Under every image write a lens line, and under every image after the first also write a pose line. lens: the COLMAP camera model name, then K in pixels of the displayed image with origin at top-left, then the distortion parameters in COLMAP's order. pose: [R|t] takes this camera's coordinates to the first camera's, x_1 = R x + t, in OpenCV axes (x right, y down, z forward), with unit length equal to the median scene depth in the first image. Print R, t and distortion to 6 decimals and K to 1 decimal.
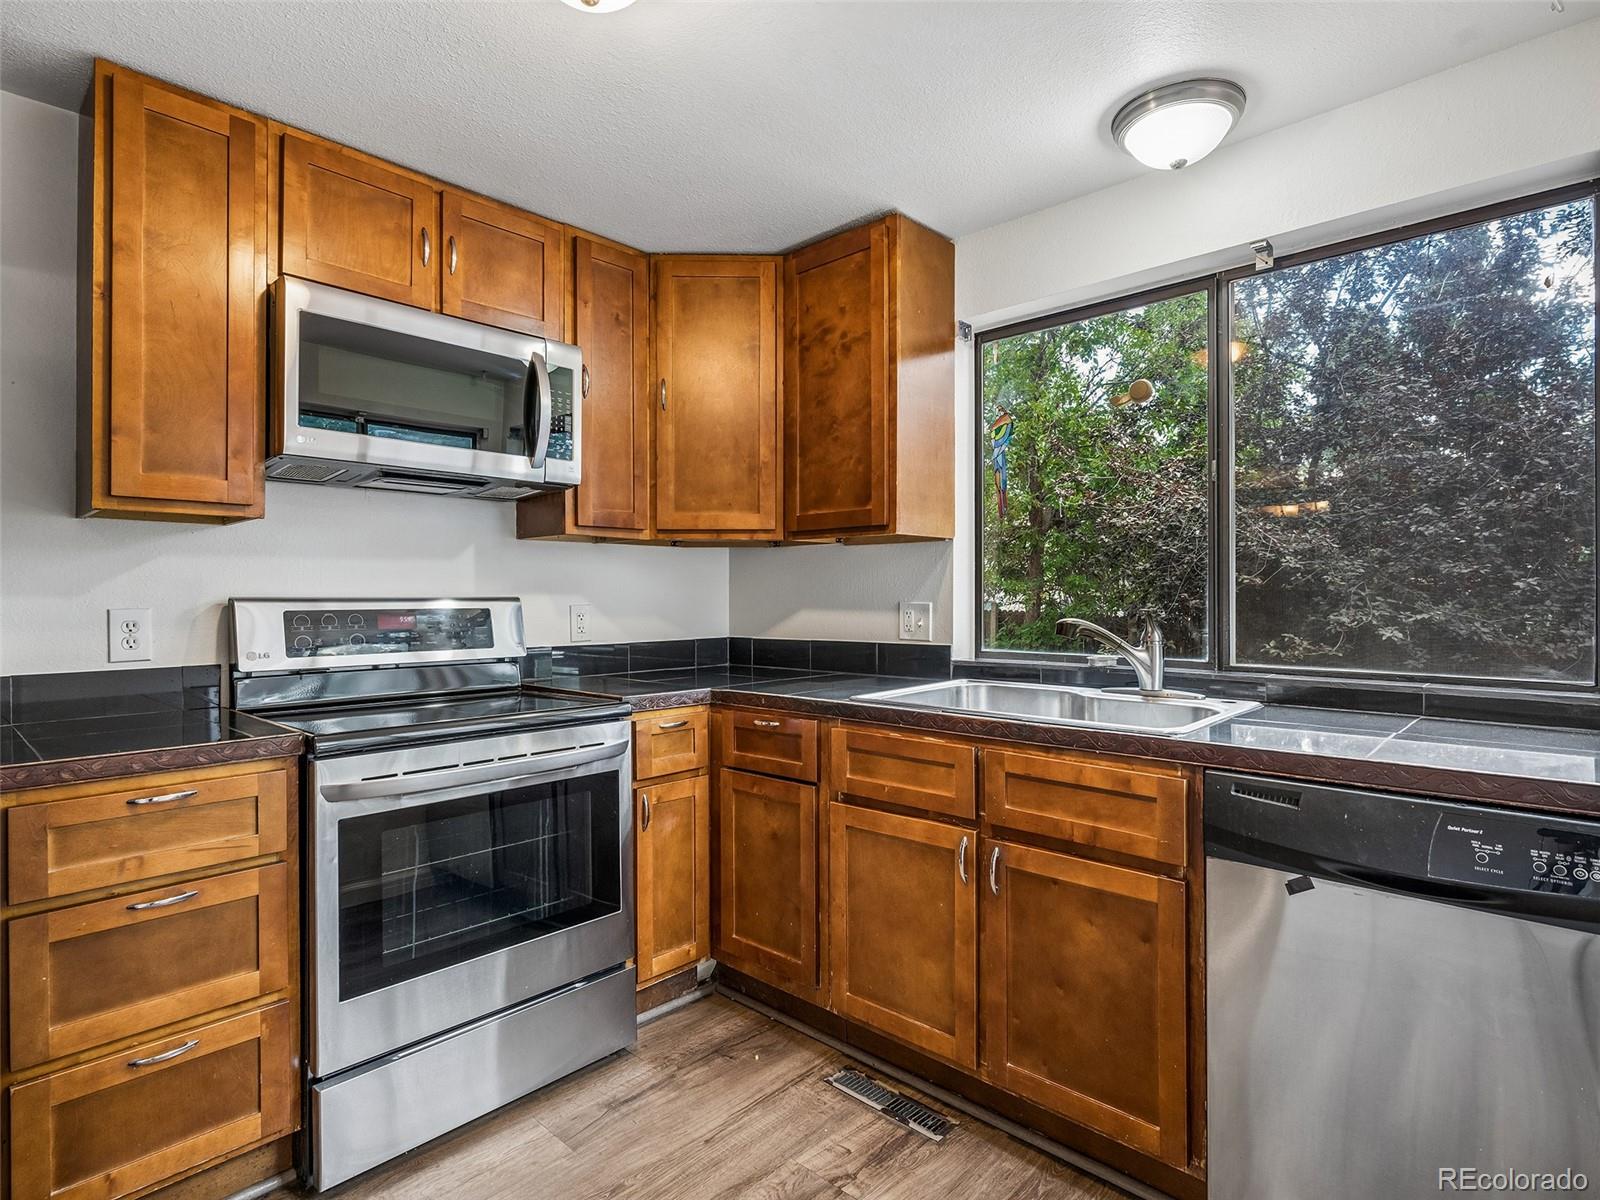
lens RADIAL K [[823.5, 0, 798.5], [0, 823.5, 588.7], [0, 0, 1]] dist [0.001687, 0.000404]
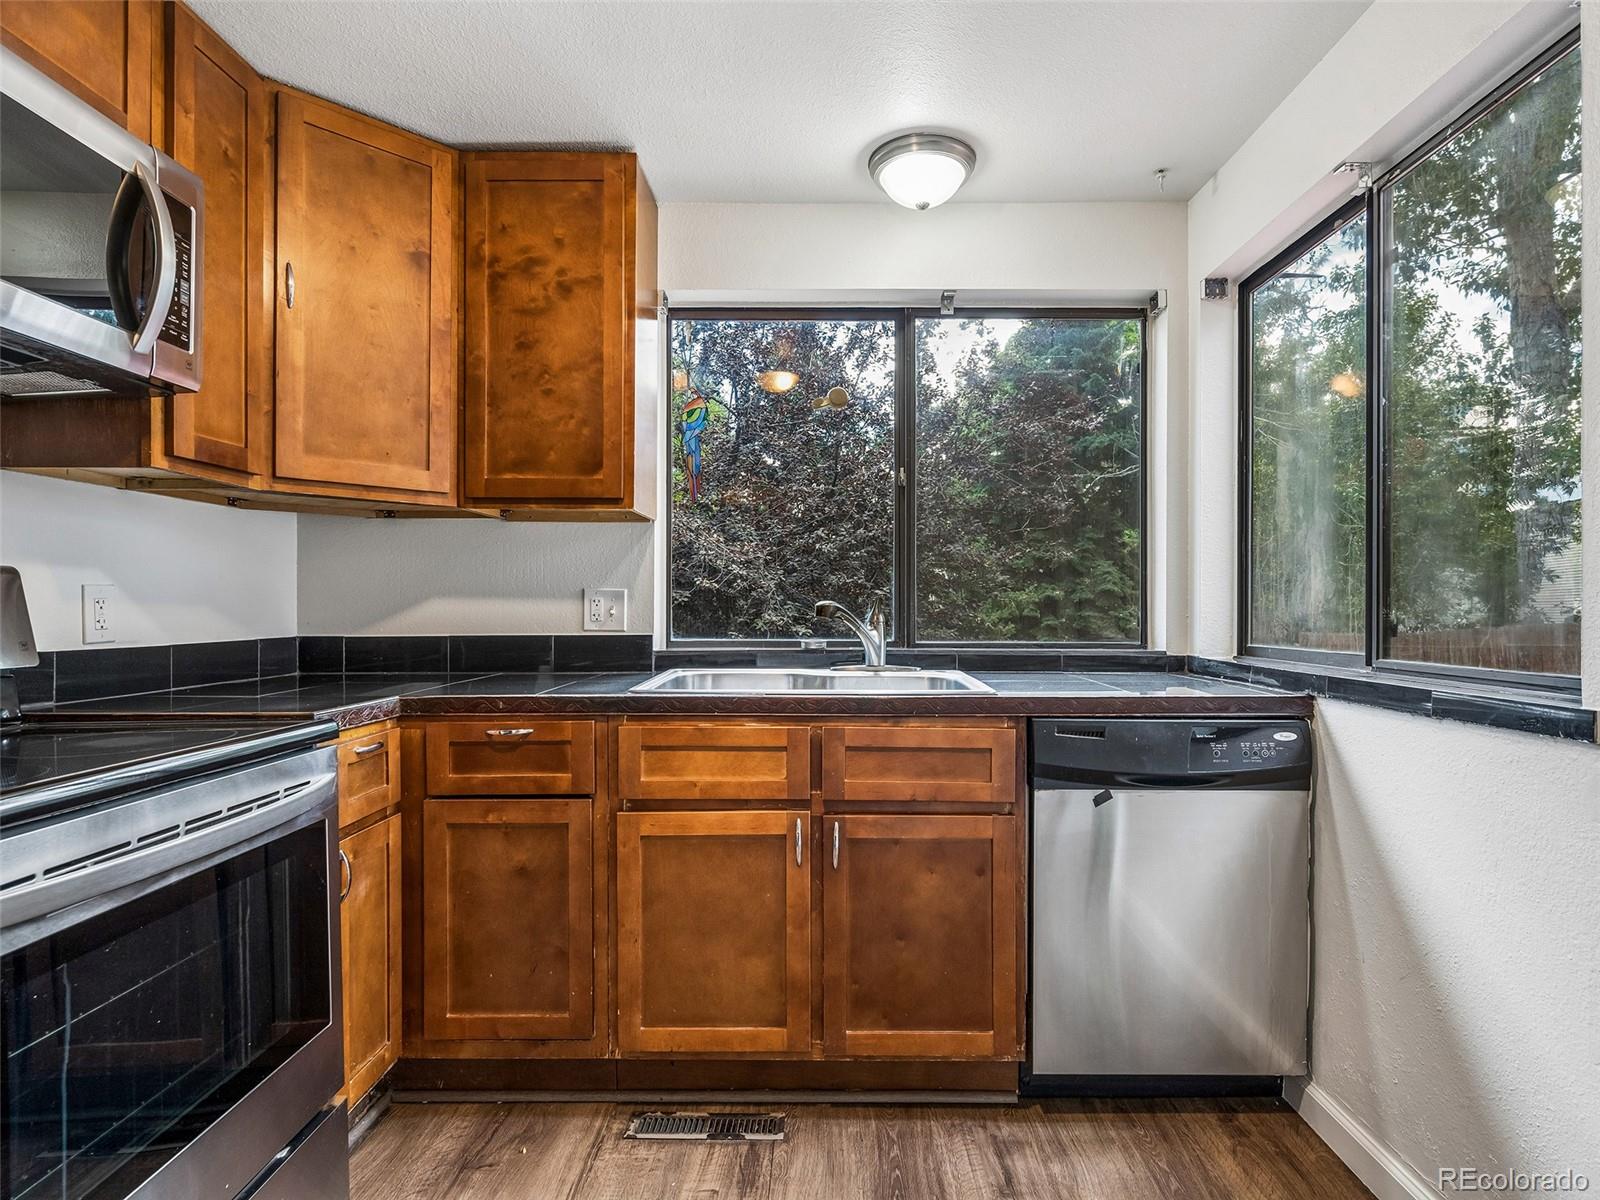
lens RADIAL K [[835.7, 0, 800.0], [0, 835.7, 600.0], [0, 0, 1]] dist [0.000840, 0.000212]
pose [[0.737565, 0.009904, 0.675204, -0.386307], [-0.010441, 0.999940, -0.003262, 0.035728], [-0.675196, -0.004644, 0.737624, 0.216895]]
